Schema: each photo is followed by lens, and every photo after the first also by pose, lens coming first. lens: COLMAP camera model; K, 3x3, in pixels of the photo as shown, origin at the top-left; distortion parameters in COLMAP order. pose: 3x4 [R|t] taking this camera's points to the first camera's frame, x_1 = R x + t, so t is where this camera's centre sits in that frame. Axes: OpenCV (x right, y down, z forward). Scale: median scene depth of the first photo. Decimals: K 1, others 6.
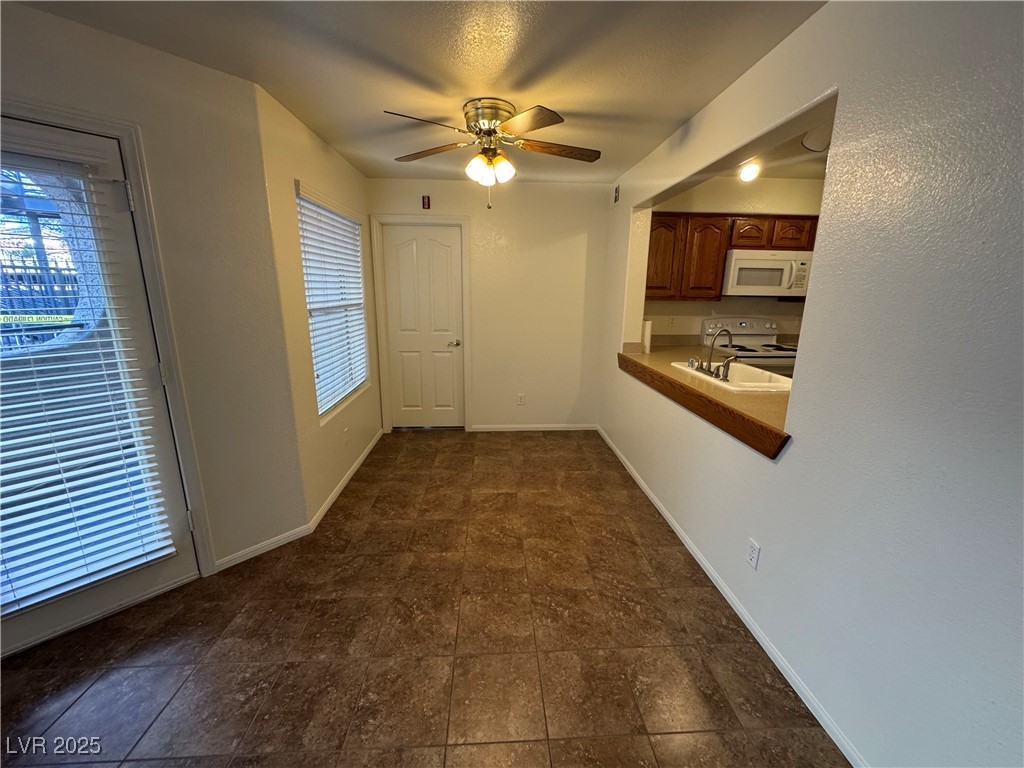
lens RADIAL K [[409.9, 0, 512.0], [0, 409.9, 384.0], [0, 0, 1]] dist [-0.000117, -0.000096]
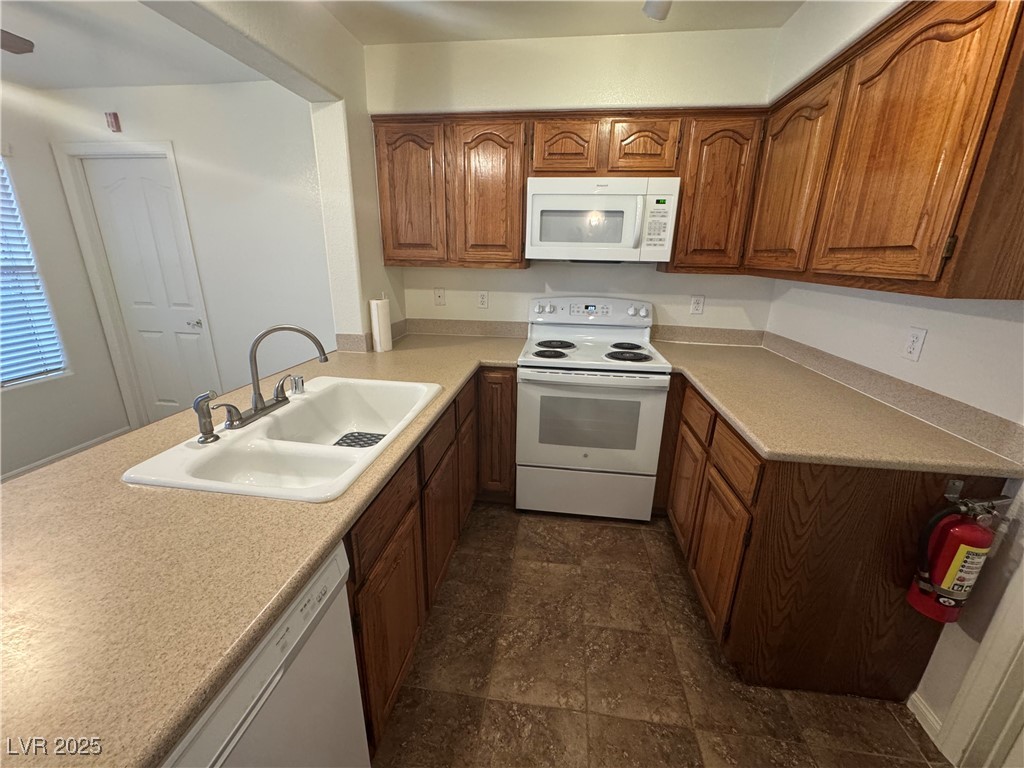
lens RADIAL K [[409.9, 0, 512.0], [0, 409.9, 384.0], [0, 0, 1]] dist [-0.000117, -0.000096]
pose [[0.982030, 0.061242, -0.178513, 0.618290], [-0.048390, 0.995972, 0.075486, -0.079368], [0.182416, -0.065491, 0.981038, 0.400846]]
